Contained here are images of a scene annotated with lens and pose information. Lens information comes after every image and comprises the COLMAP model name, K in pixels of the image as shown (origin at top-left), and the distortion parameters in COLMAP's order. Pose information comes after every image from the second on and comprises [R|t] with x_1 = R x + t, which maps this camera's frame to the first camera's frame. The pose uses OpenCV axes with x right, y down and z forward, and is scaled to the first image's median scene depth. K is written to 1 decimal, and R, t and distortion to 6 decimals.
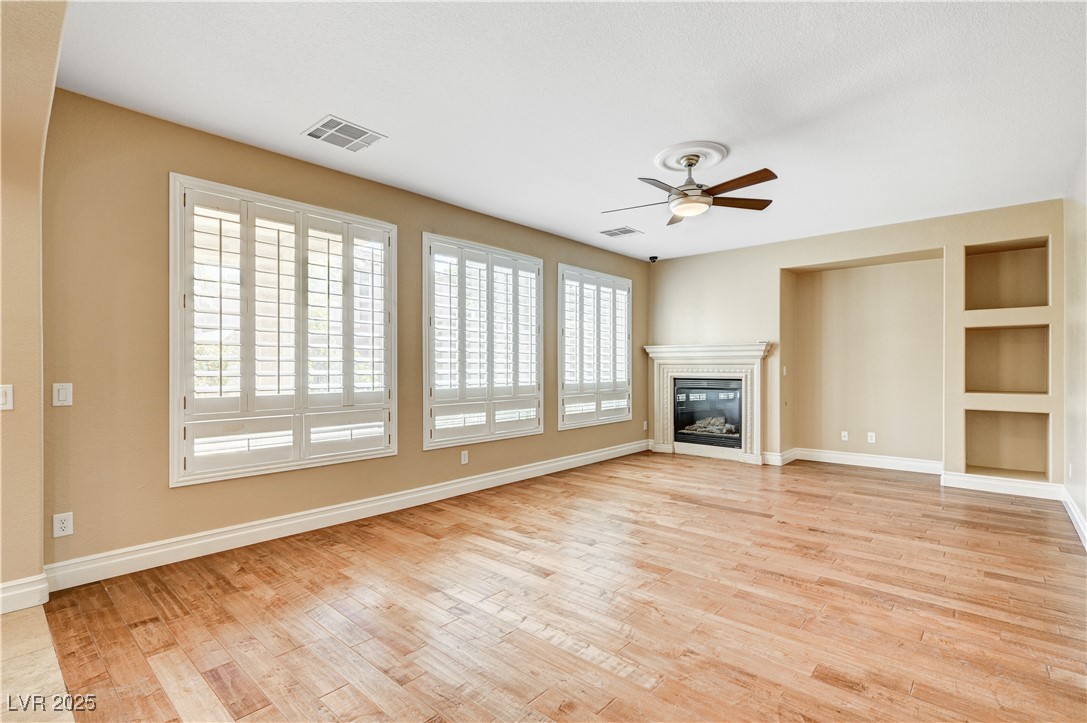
lens RADIAL K [[513.8, 0, 542.2], [0, 513.8, 366.0], [0, 0, 1]] dist [0.002607, -0.001468]
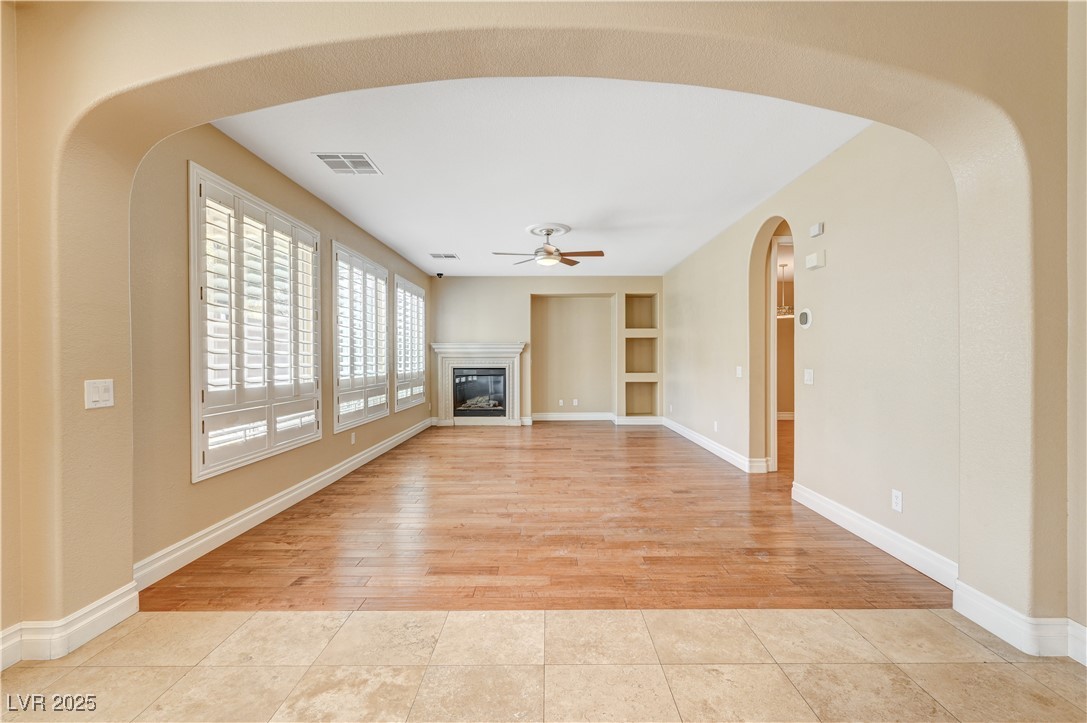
lens RADIAL K [[475.0, 0, 550.2], [0, 475.0, 358.6], [0, 0, 1]] dist [0.004872, -0.000889]
pose [[0.740203, -0.000958, 0.672383, -0.531141], [0.001696, 0.999998, -0.000442, 0.000288], [-0.672381, 0.001468, 0.740204, -0.083547]]
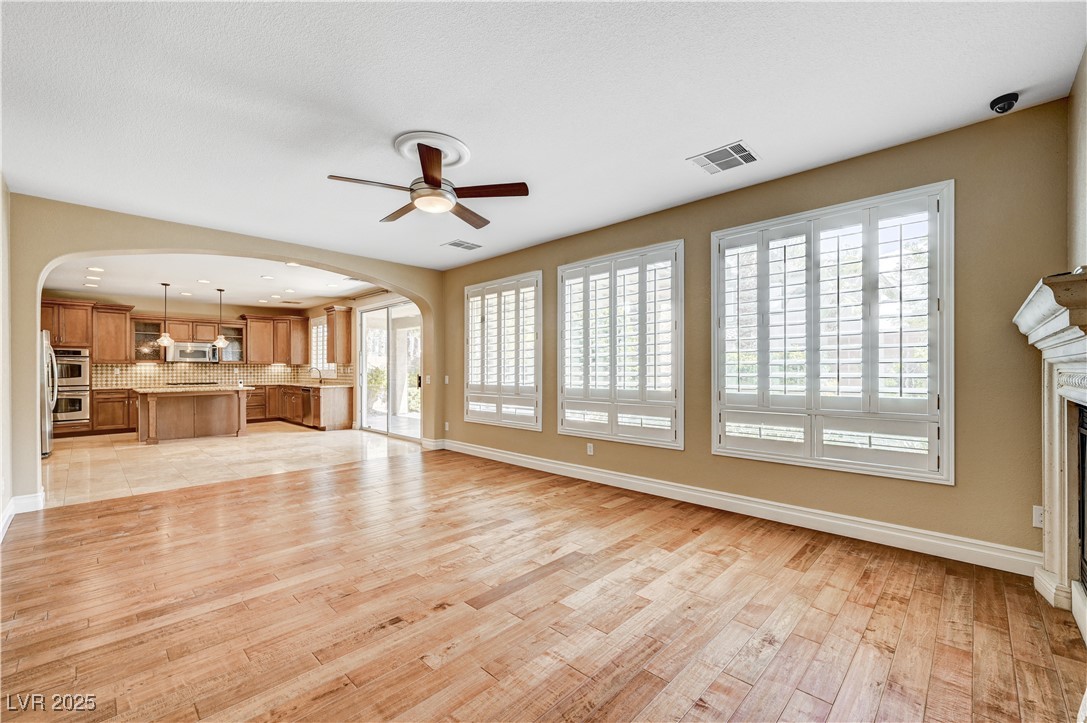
lens RADIAL K [[439.4, 0, 541.4], [0, 439.4, 372.7], [0, 0, 1]] dist [0.001551, 0.000356]
pose [[-0.037701, 0.008493, -0.999253, 0.816826], [0.003709, 0.999958, 0.008359, -0.000908], [0.999282, -0.003391, -0.037731, 0.915416]]
